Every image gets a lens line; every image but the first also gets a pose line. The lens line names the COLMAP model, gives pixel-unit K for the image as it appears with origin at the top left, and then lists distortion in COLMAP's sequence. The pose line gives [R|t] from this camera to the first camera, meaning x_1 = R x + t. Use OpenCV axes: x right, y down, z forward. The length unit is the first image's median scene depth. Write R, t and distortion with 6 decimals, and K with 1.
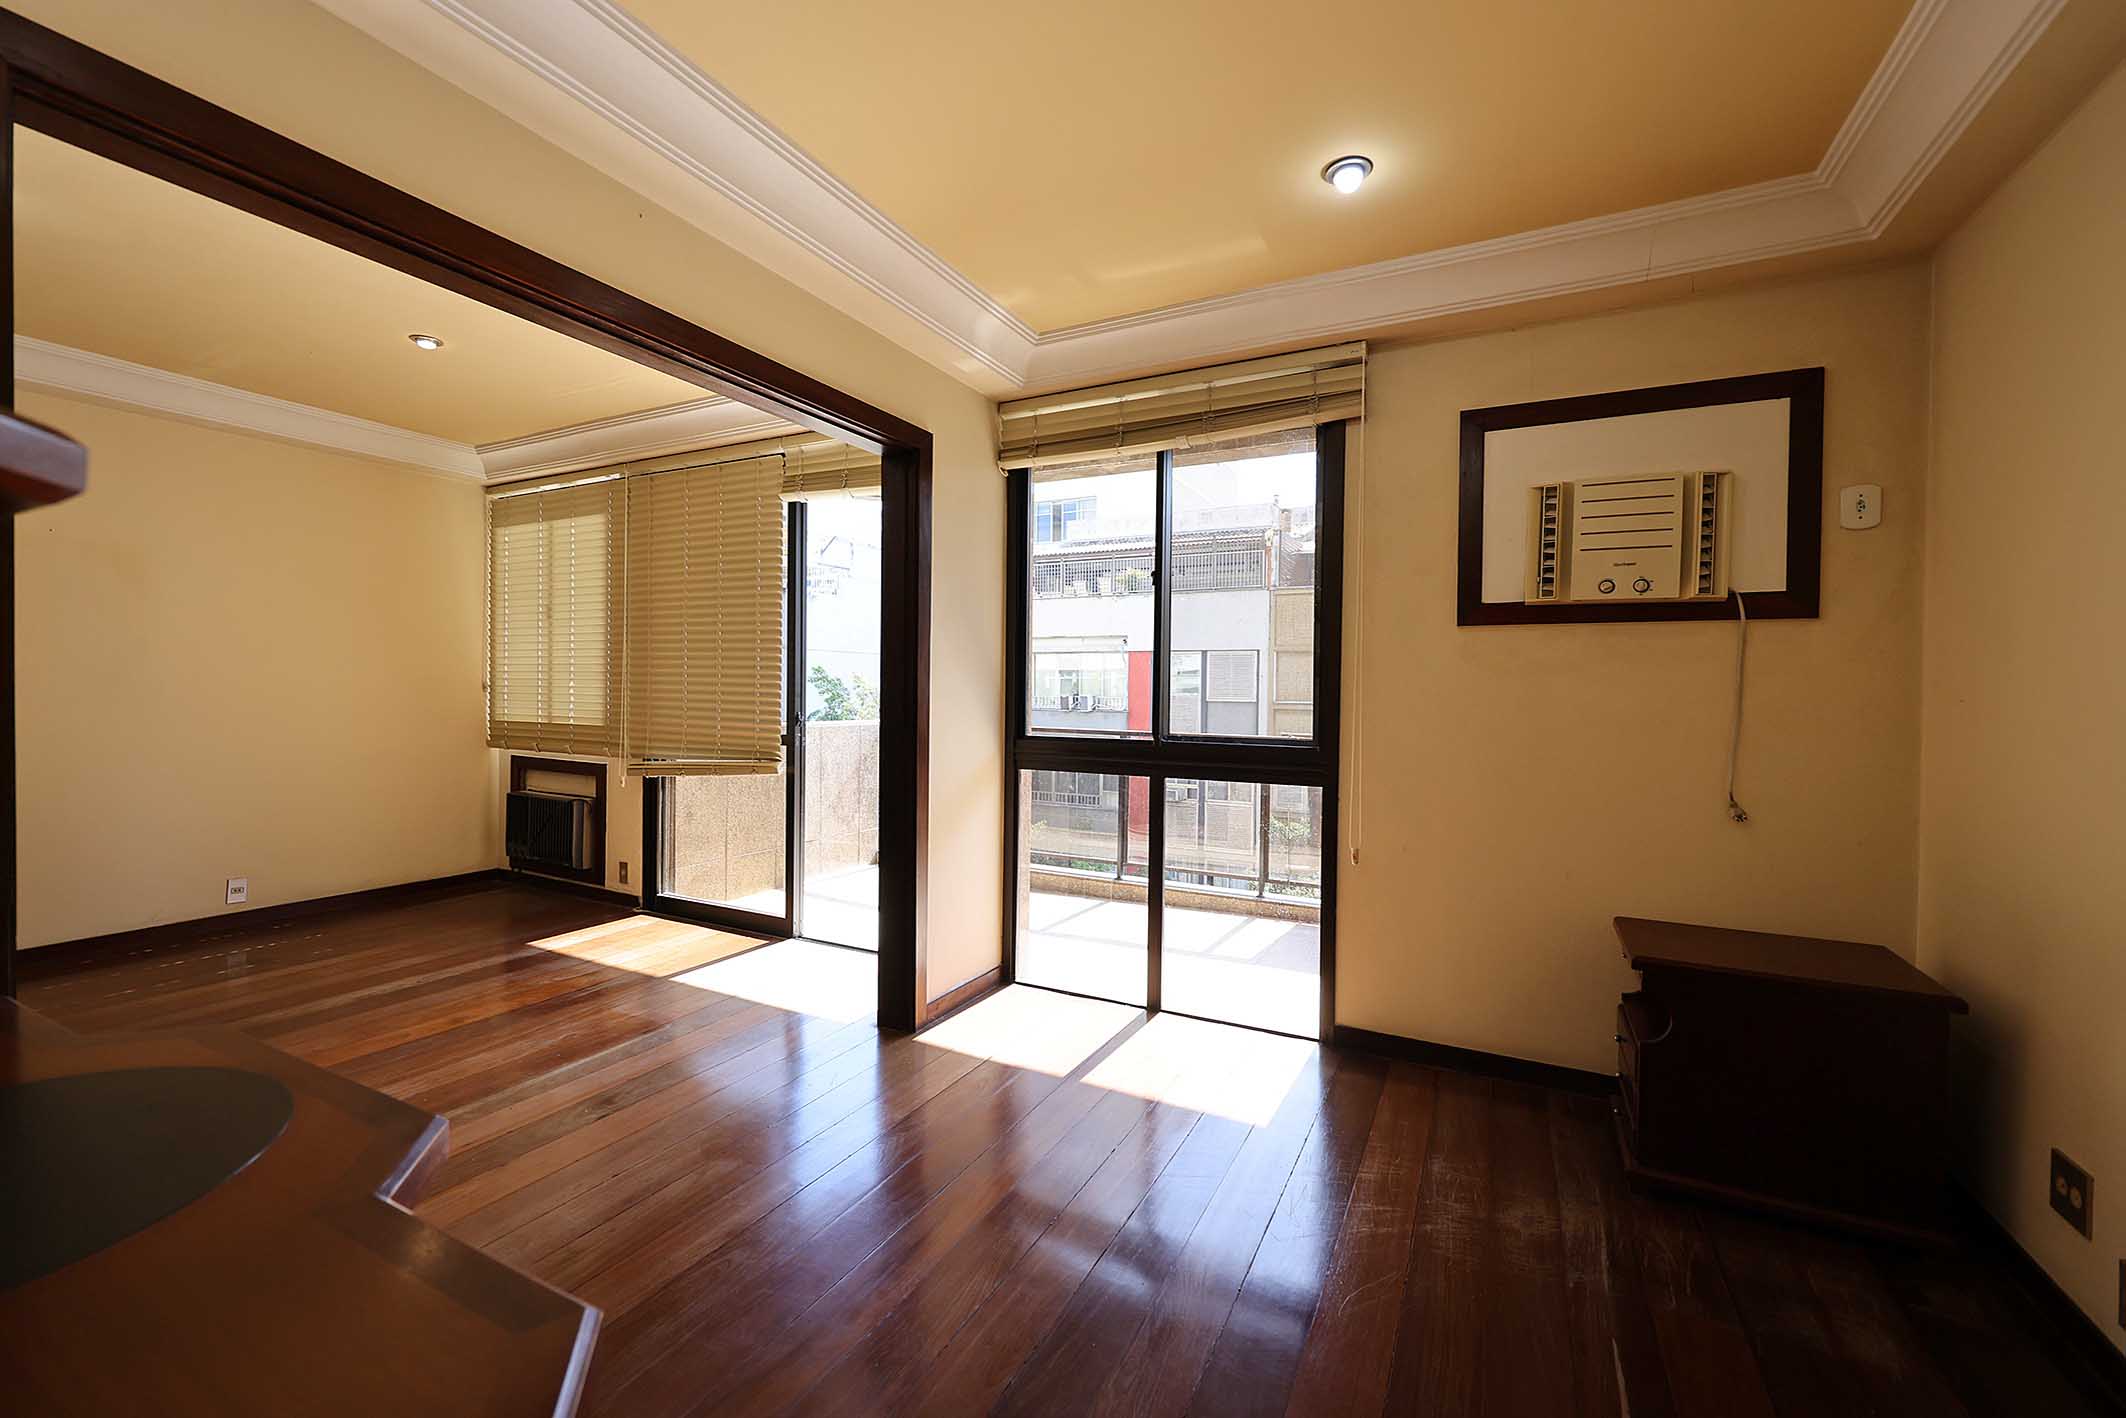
lens RADIAL K [[857.0, 0, 1053.2], [0, 857.0, 706.4], [0, 0, 1]] dist [0.000119, 0.000164]
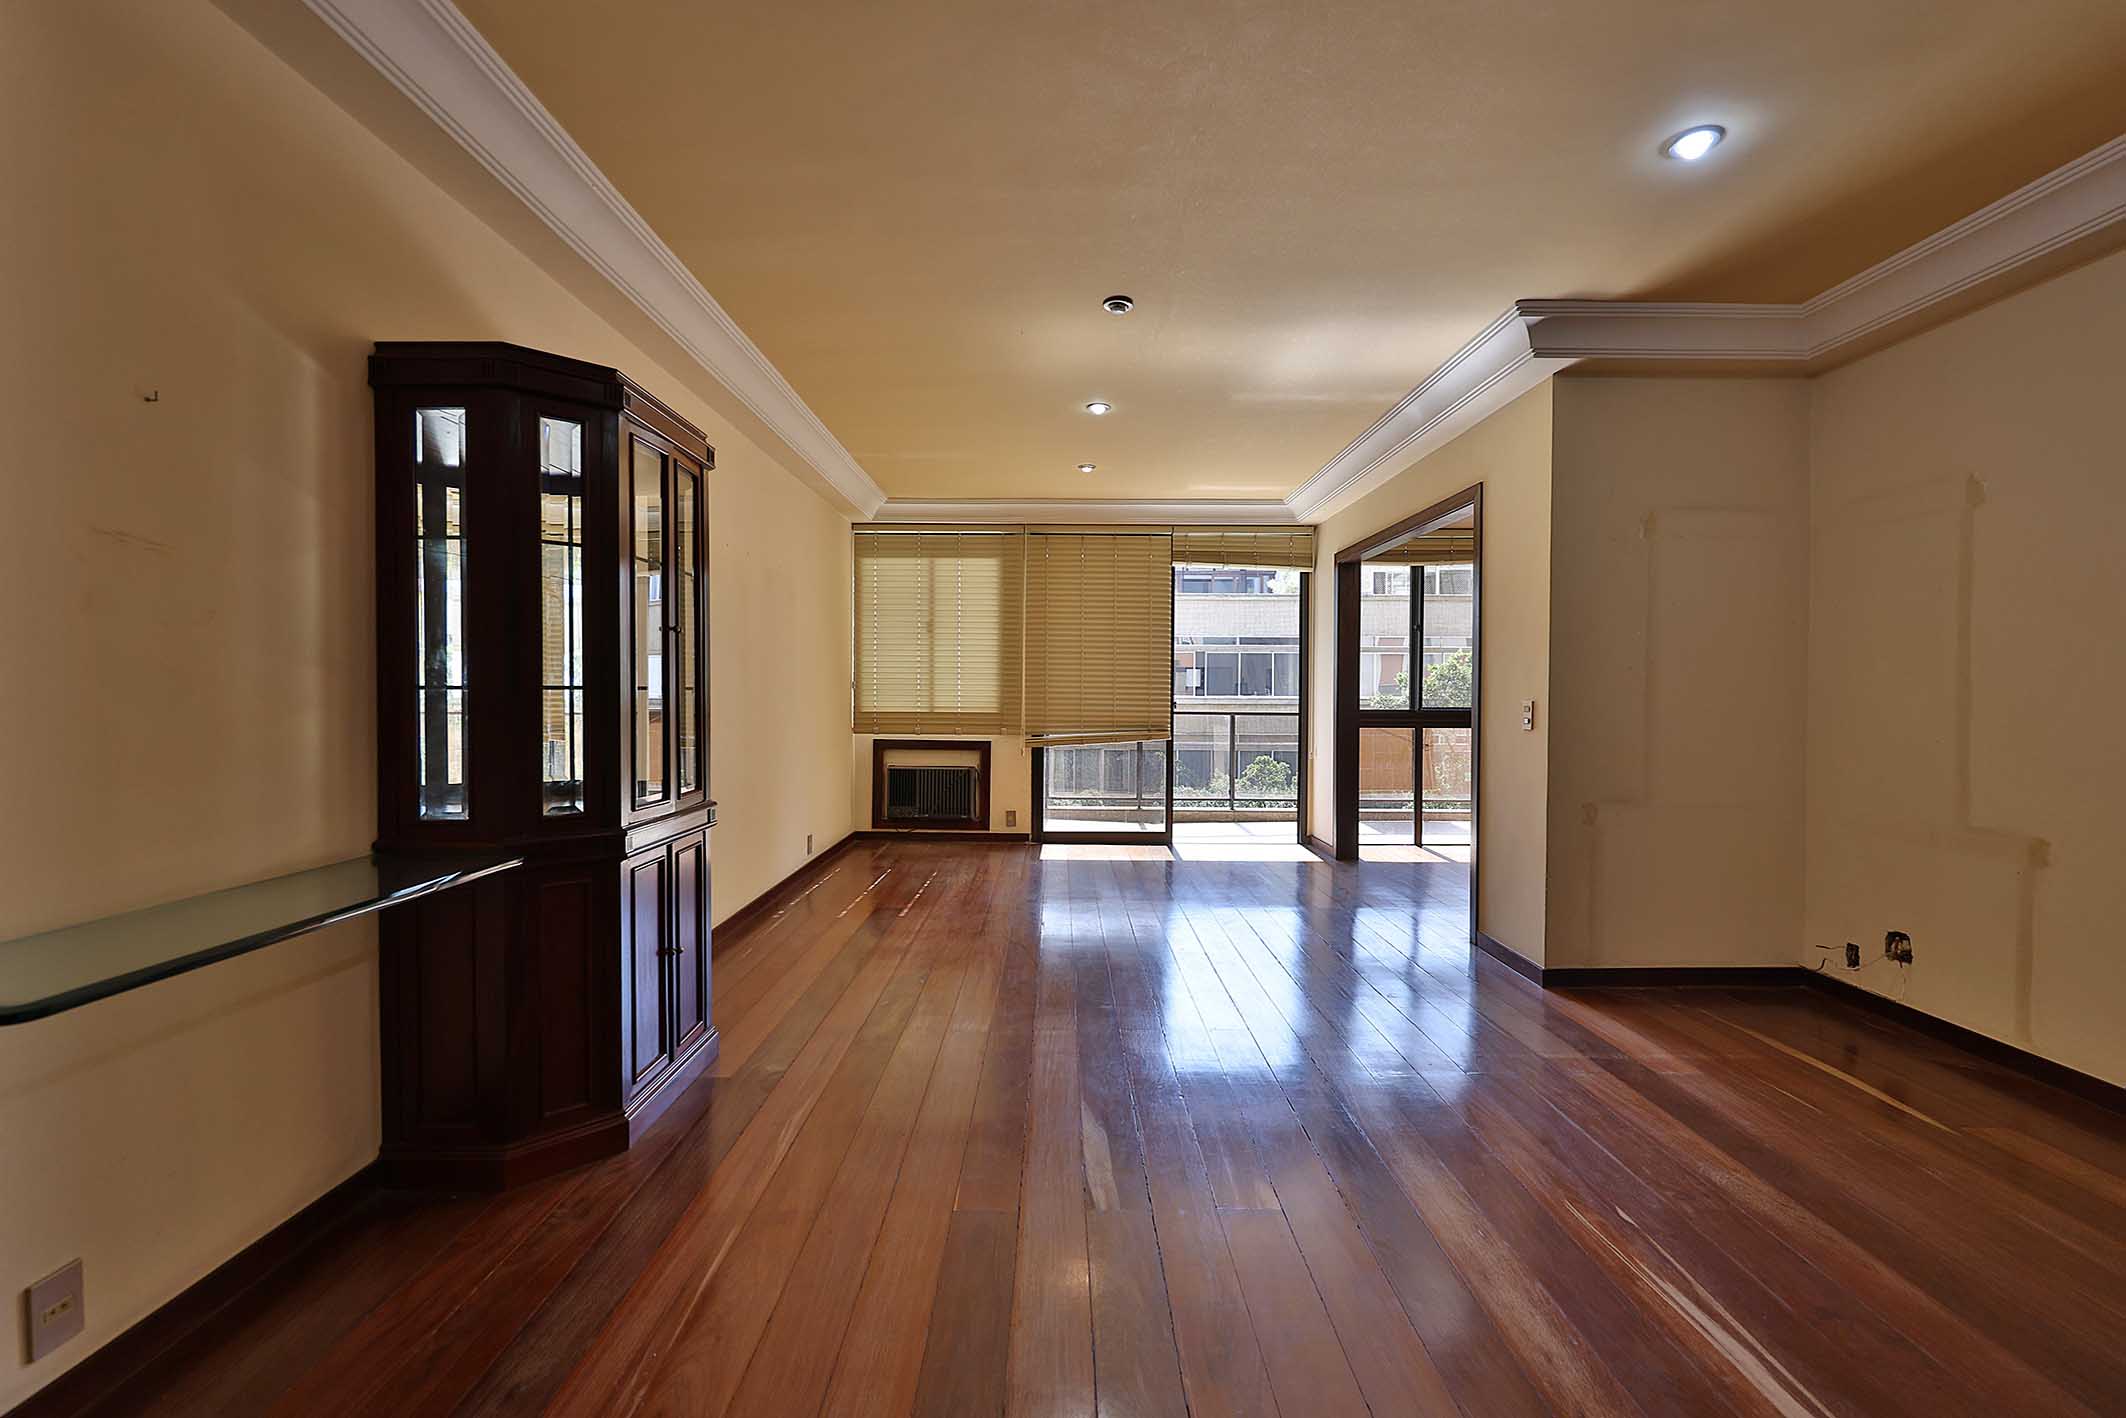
lens RADIAL K [[899.8, 0, 1064.6], [0, 899.8, 709.6], [0, 0, 1]] dist [0.000095, 0.000588]
pose [[0.883586, -0.018938, 0.467886, -1.247412], [0.014940, 0.999813, 0.012254, 0.002078], [-0.468030, -0.003837, 0.883704, -0.368661]]
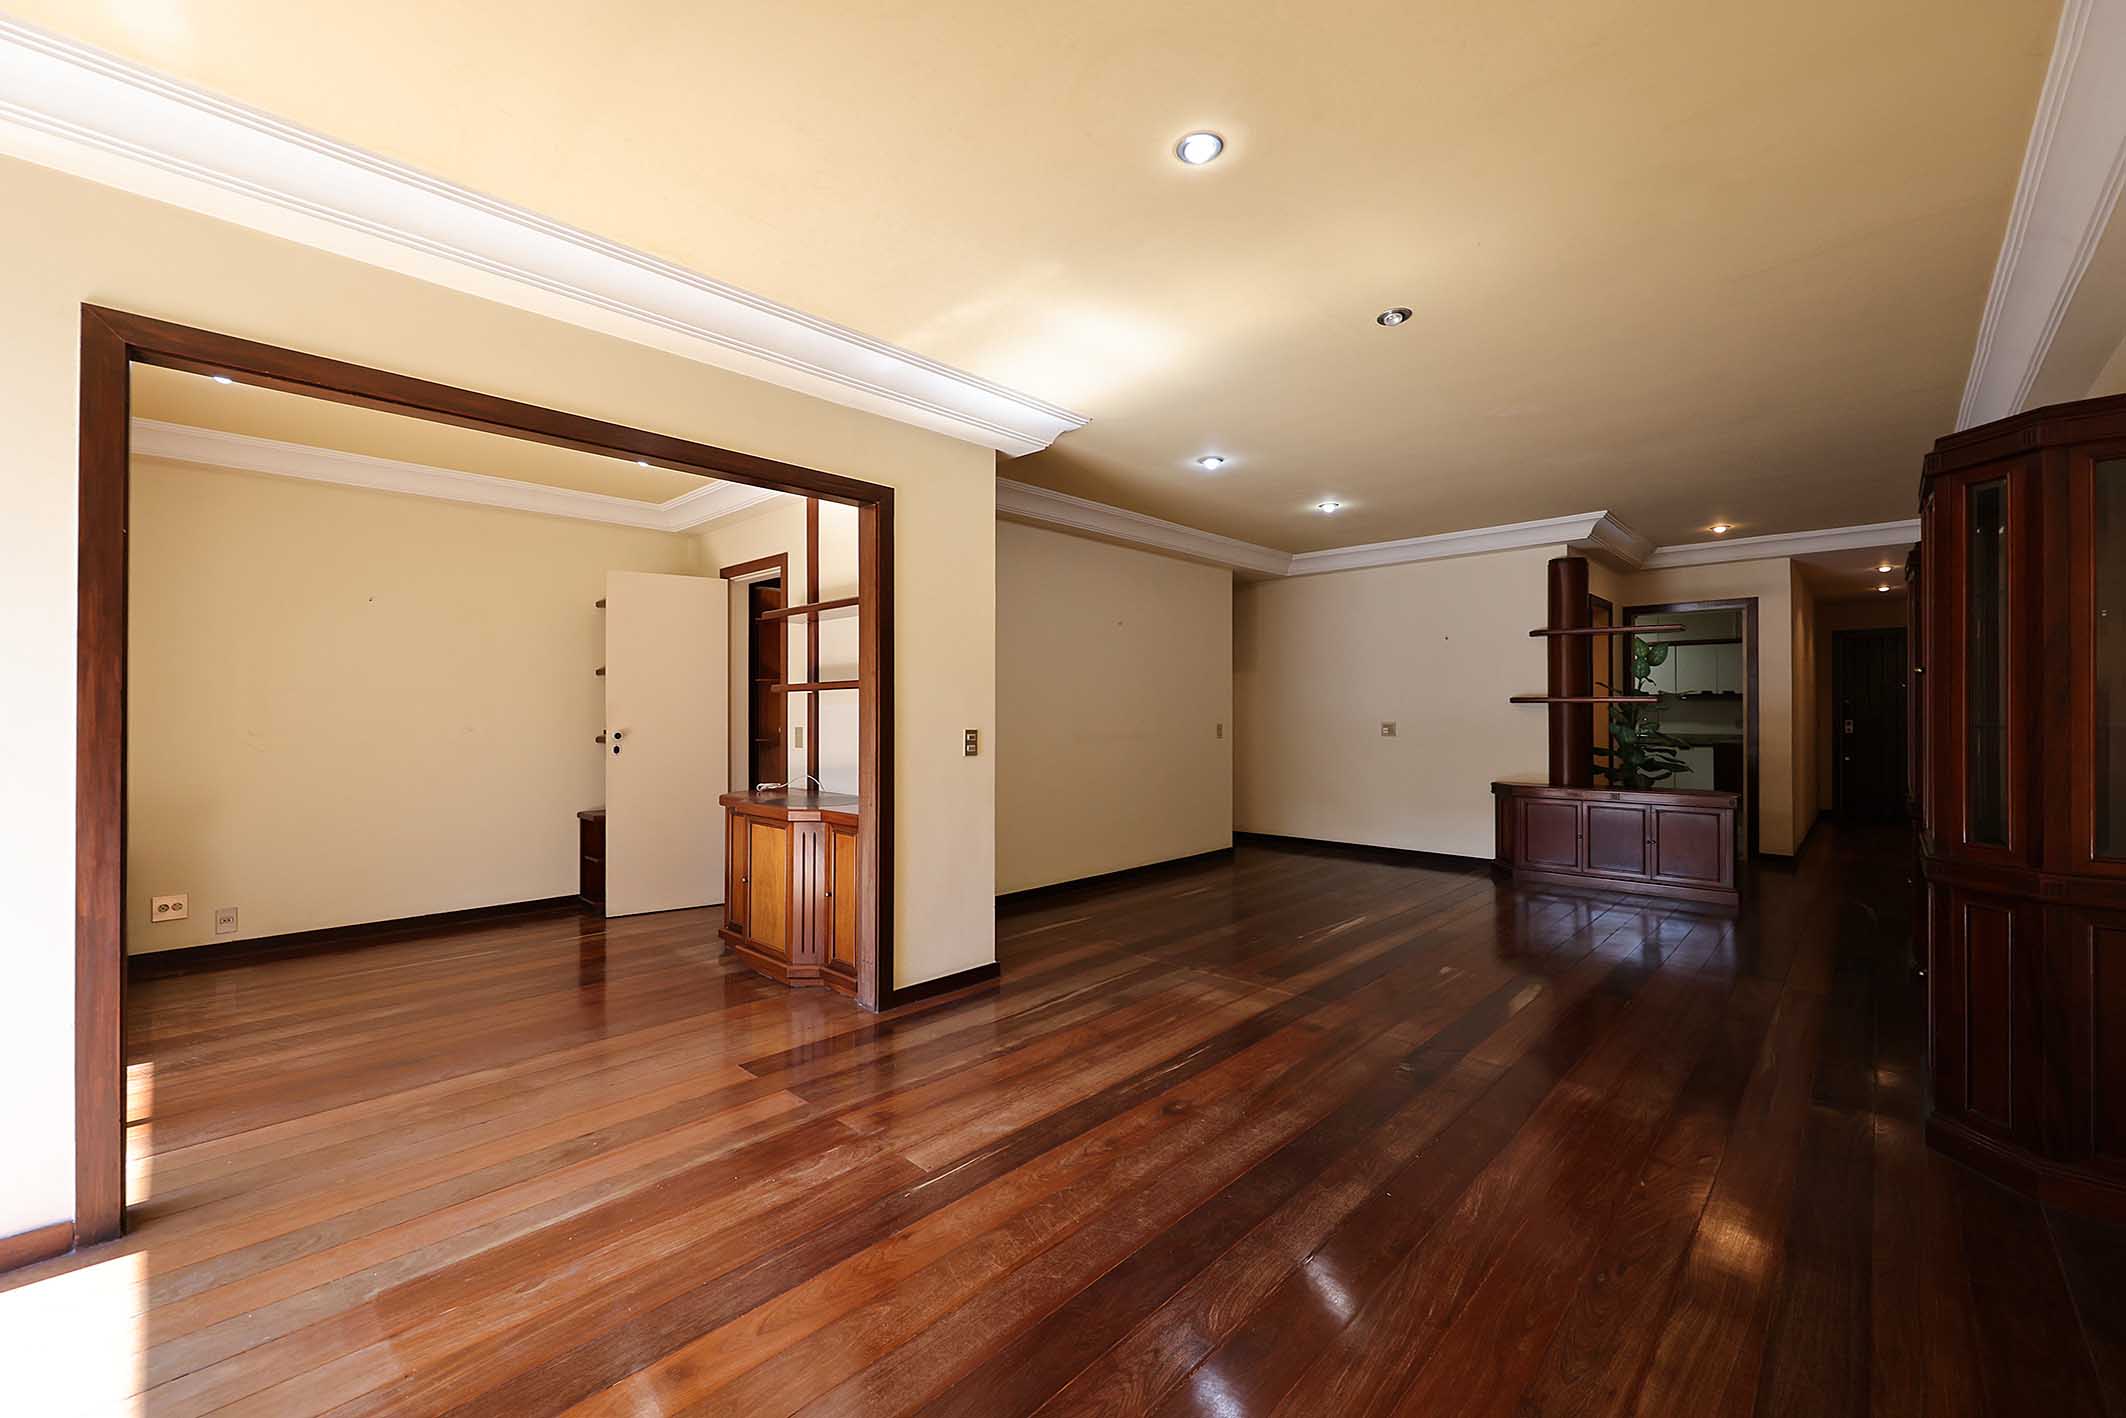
lens RADIAL K [[857.0, 0, 1057.6], [0, 857.0, 710.1], [0, 0, 1]] dist [0.000119, 0.000164]
pose [[-0.960184, -0.010605, 0.279167, -0.772826], [-0.006913, 0.999875, 0.014205, -0.023192], [-0.279283, 0.011710, -0.960138, 1.046768]]
